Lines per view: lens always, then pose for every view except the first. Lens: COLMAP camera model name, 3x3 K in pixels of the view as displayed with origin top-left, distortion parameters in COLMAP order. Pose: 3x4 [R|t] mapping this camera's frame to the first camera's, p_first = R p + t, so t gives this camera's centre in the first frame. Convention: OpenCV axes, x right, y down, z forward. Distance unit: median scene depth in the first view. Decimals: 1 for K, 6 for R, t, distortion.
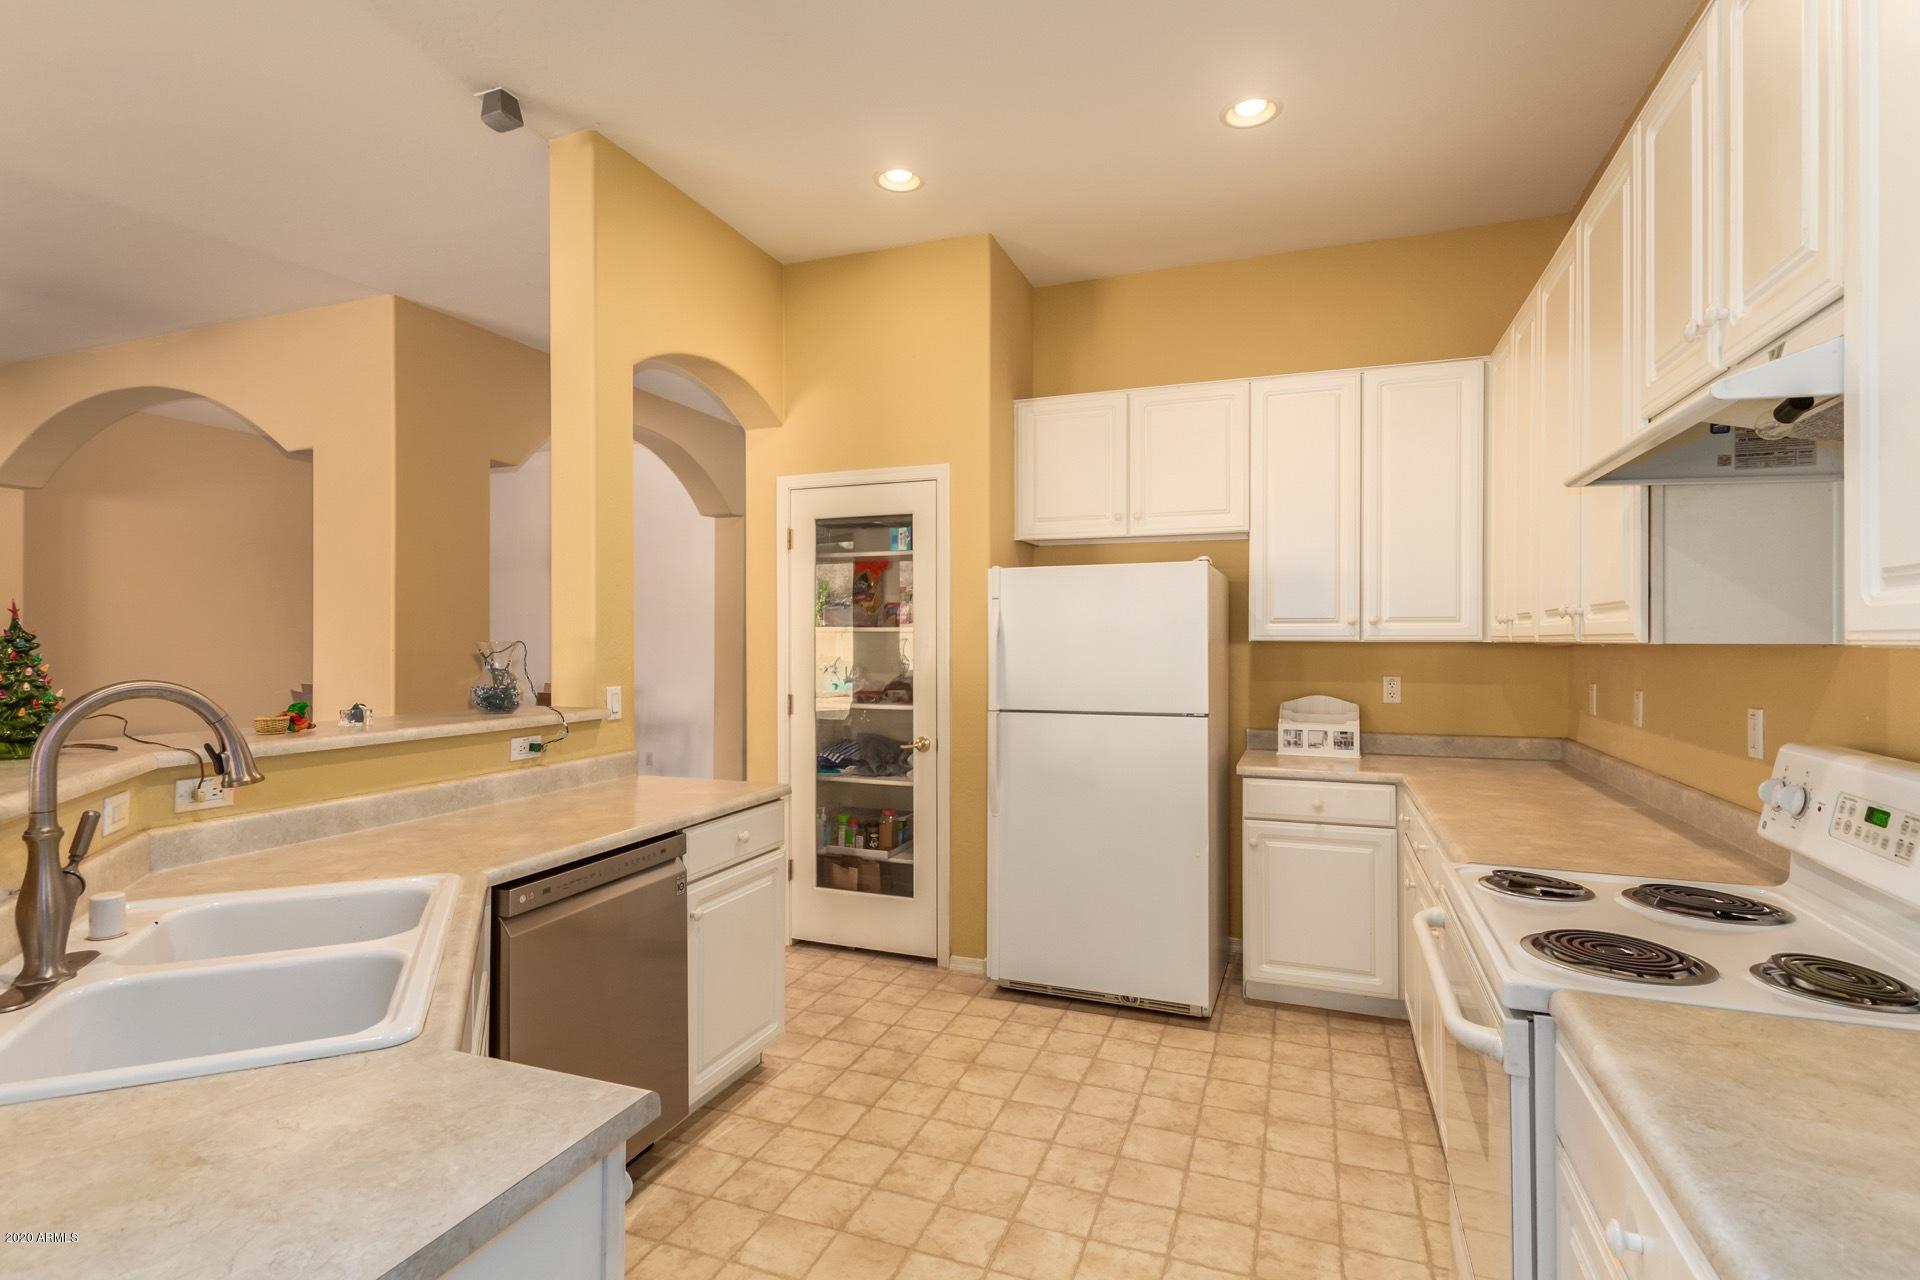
lens RADIAL K [[935.3, 0, 956.5], [0, 935.3, 630.6], [0, 0, 1]] dist [0.004602, 0.000155]
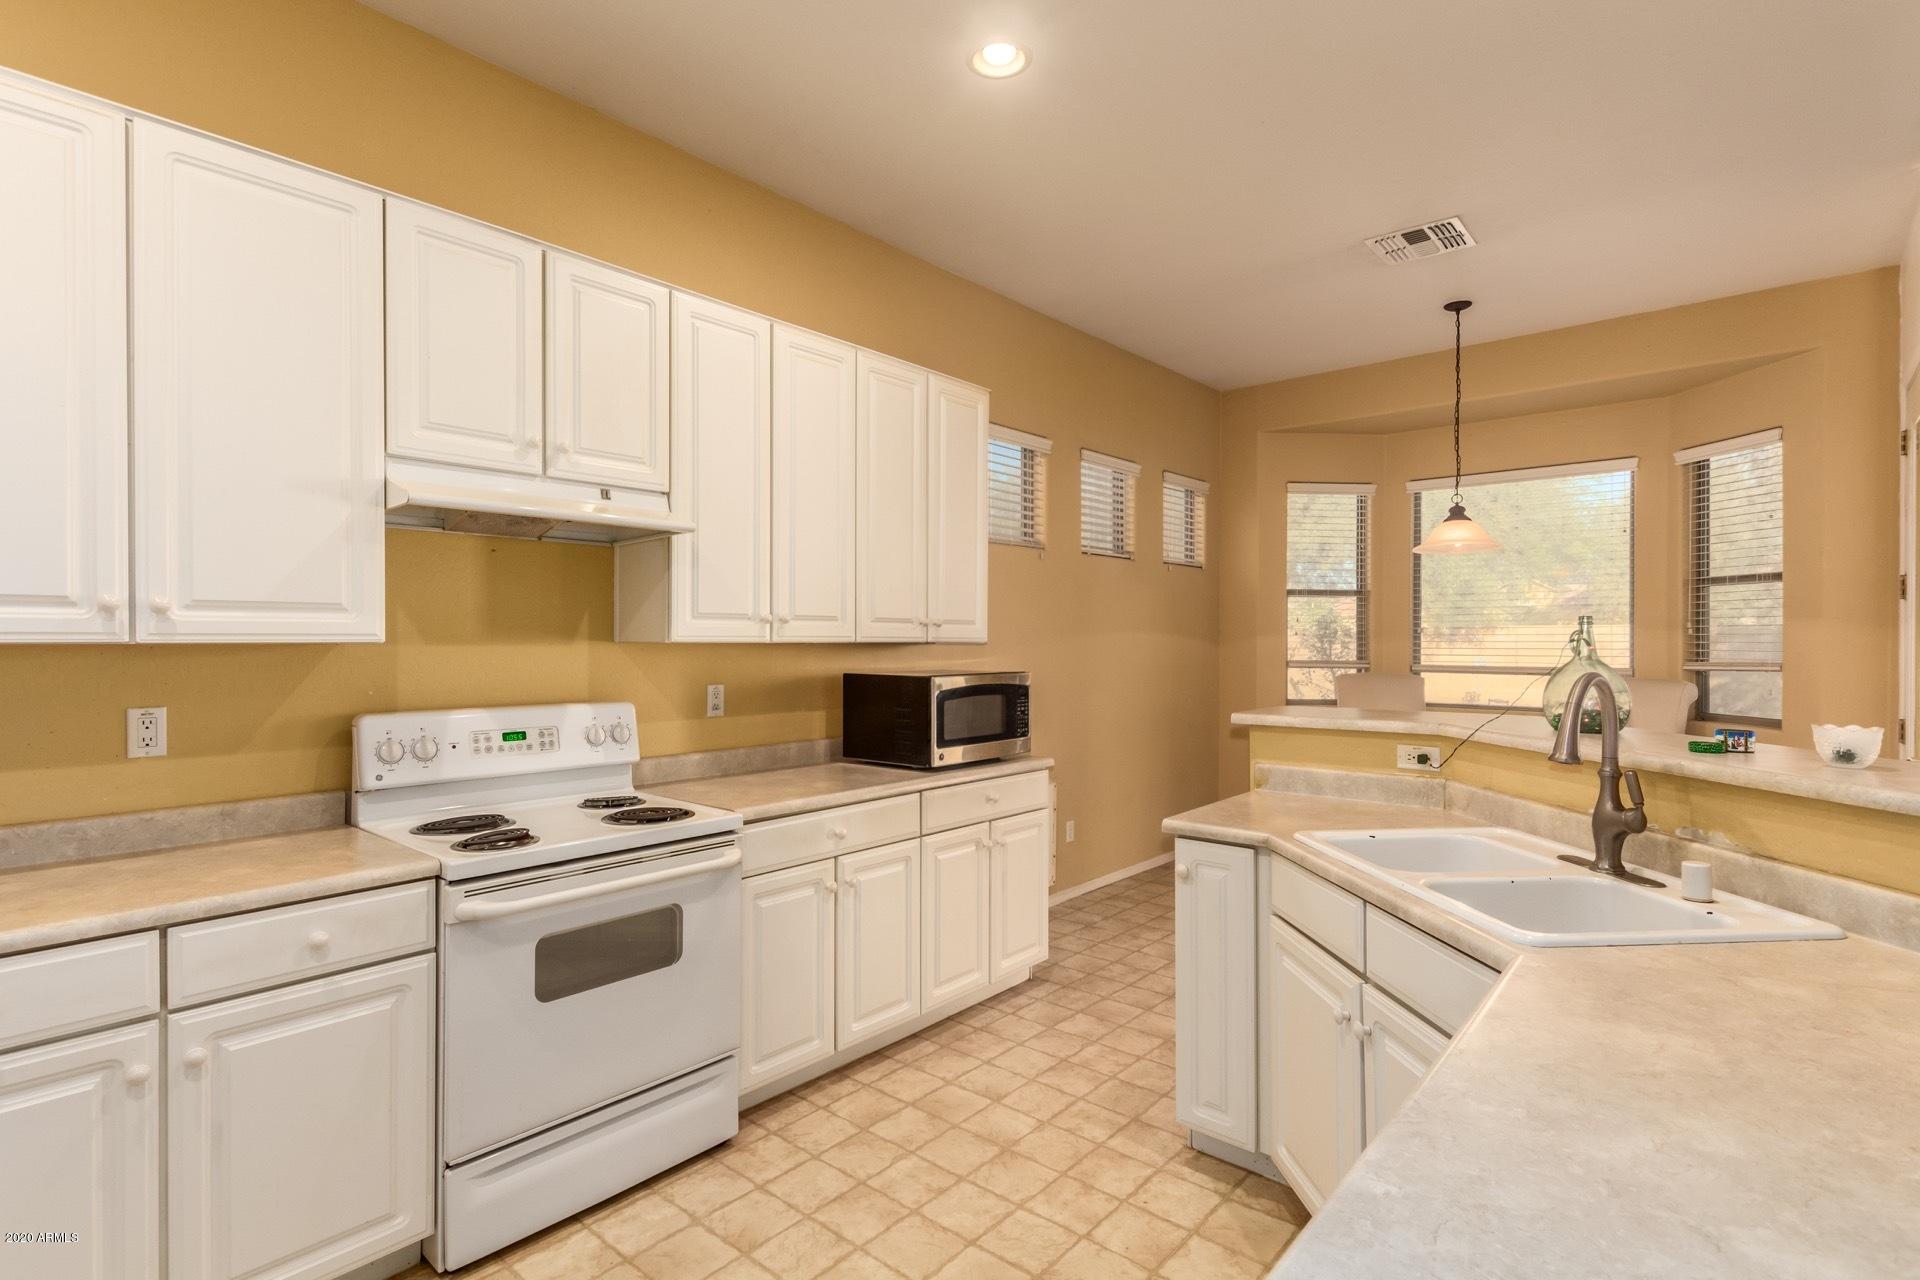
lens RADIAL K [[935.3, 0, 956.5], [0, 935.3, 630.6], [0, 0, 1]] dist [0.004602, 0.000155]
pose [[-0.940006, 0.006928, 0.341088, -0.250484], [0.000371, 0.999814, -0.019285, 0.019324], [-0.341159, -0.018001, -0.939833, 1.971565]]
